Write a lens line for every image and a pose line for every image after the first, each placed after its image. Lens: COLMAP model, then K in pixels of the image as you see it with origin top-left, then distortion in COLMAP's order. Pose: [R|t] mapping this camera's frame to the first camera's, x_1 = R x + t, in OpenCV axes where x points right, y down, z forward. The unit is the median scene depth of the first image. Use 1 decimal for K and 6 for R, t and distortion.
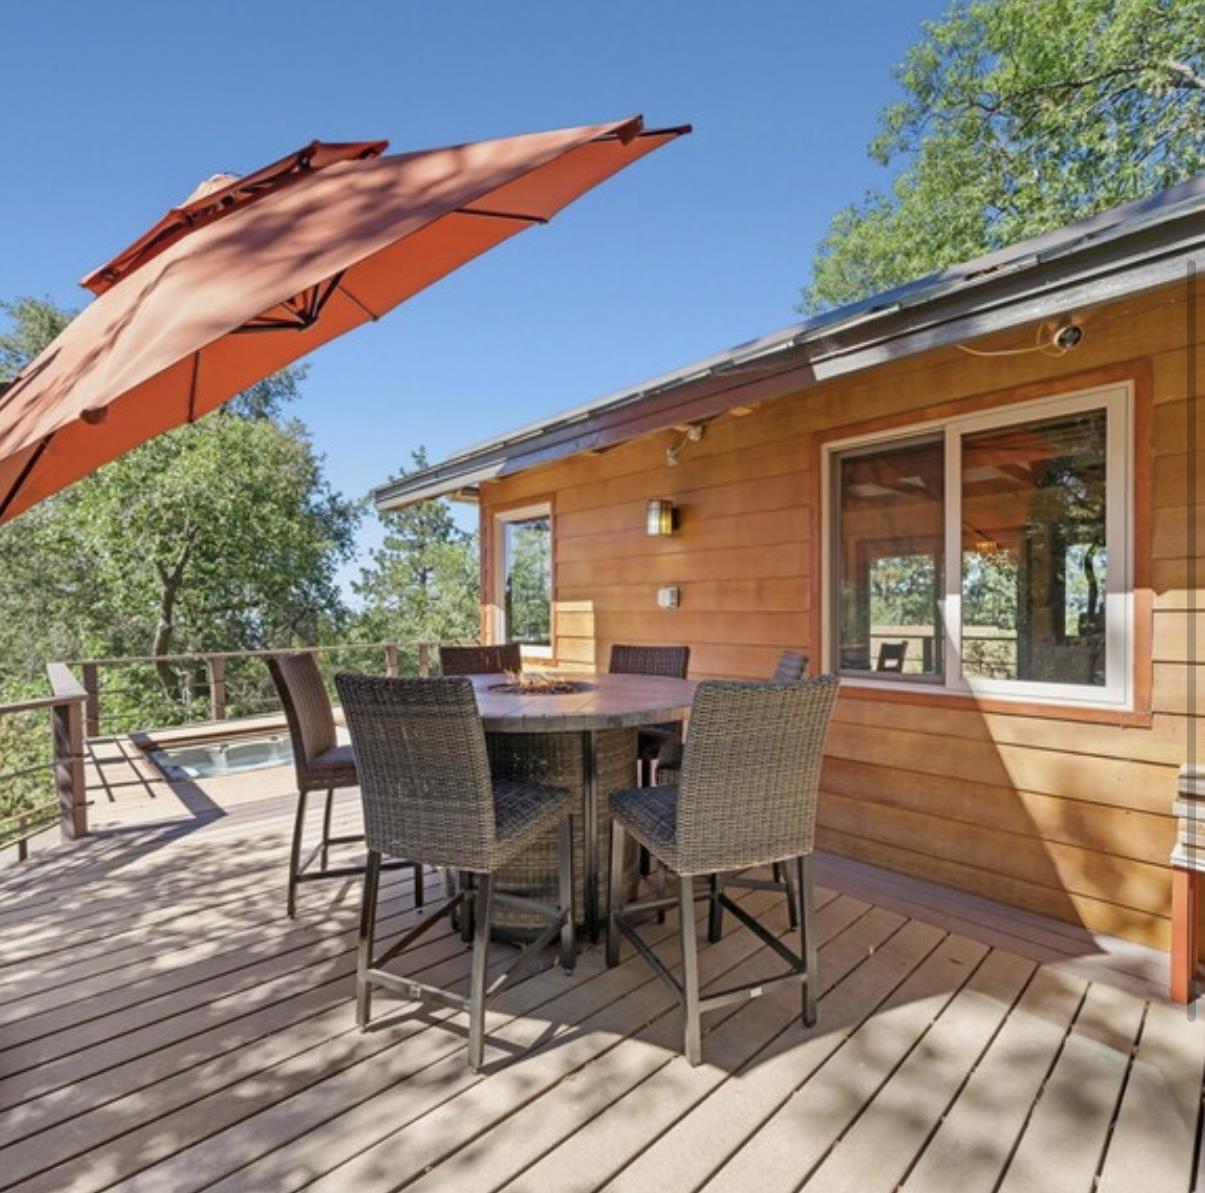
lens RADIAL K [[618.7, 0, 605.9], [0, 618.7, 619.1], [0, 0, 1]] dist [-0.002268, -0.001224]
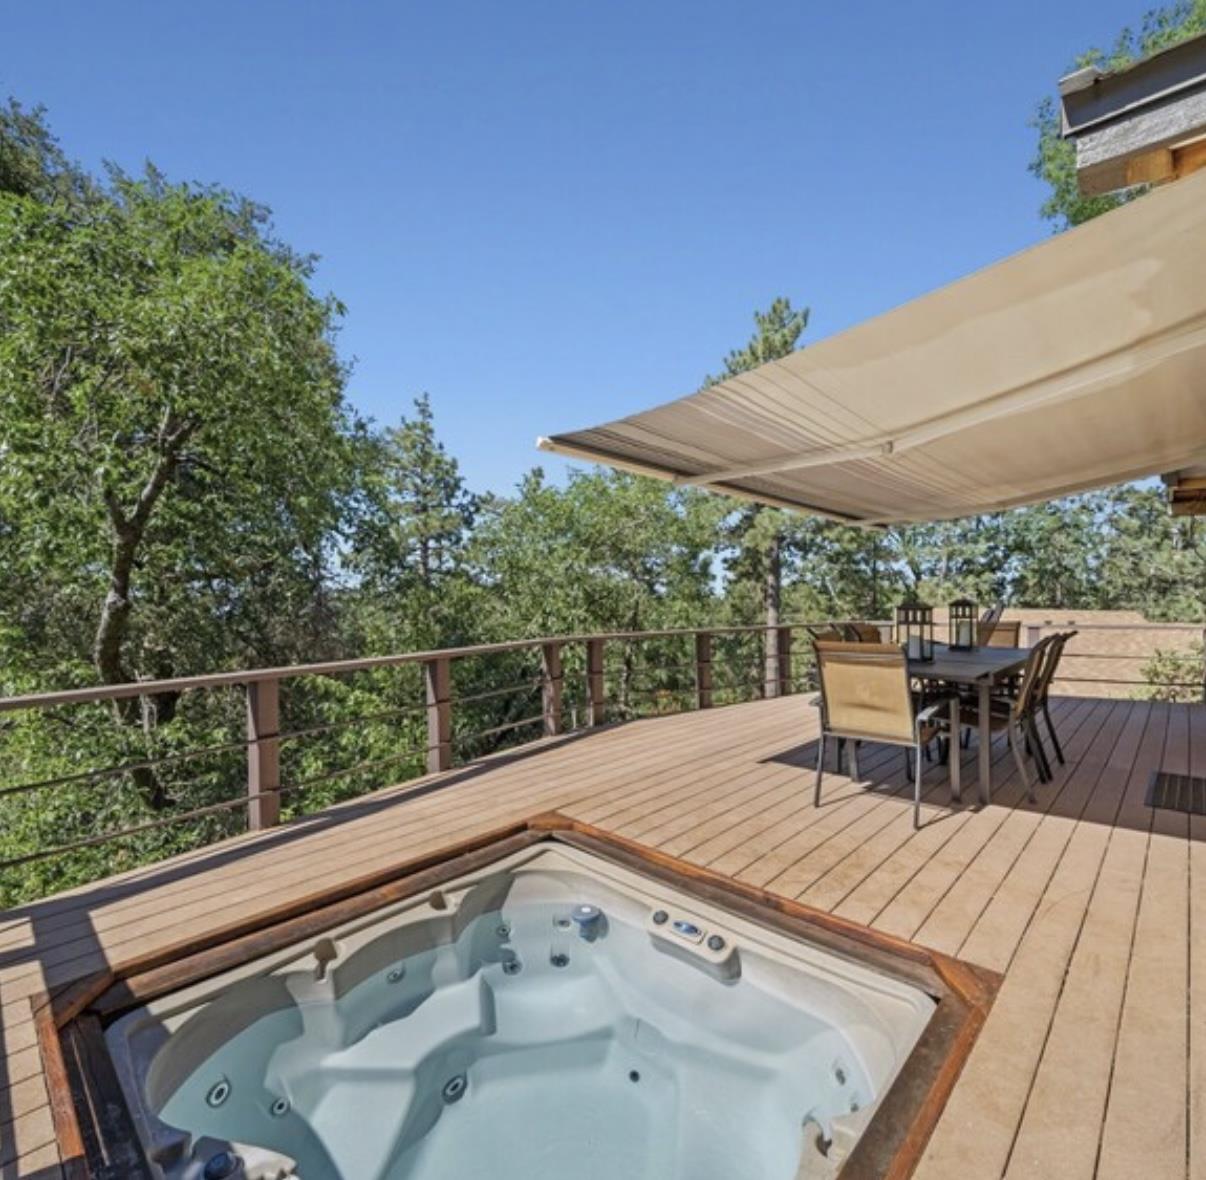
lens RADIAL K [[619.2, 0, 603.3], [0, 619.2, 590.2], [0, 0, 1]] dist [-0.002268, -0.001224]
pose [[0.997921, 0.010946, 0.063519, -0.269542], [-0.010157, 0.999867, -0.012729, 0.002025], [-0.063650, 0.012057, 0.997899, 0.354713]]
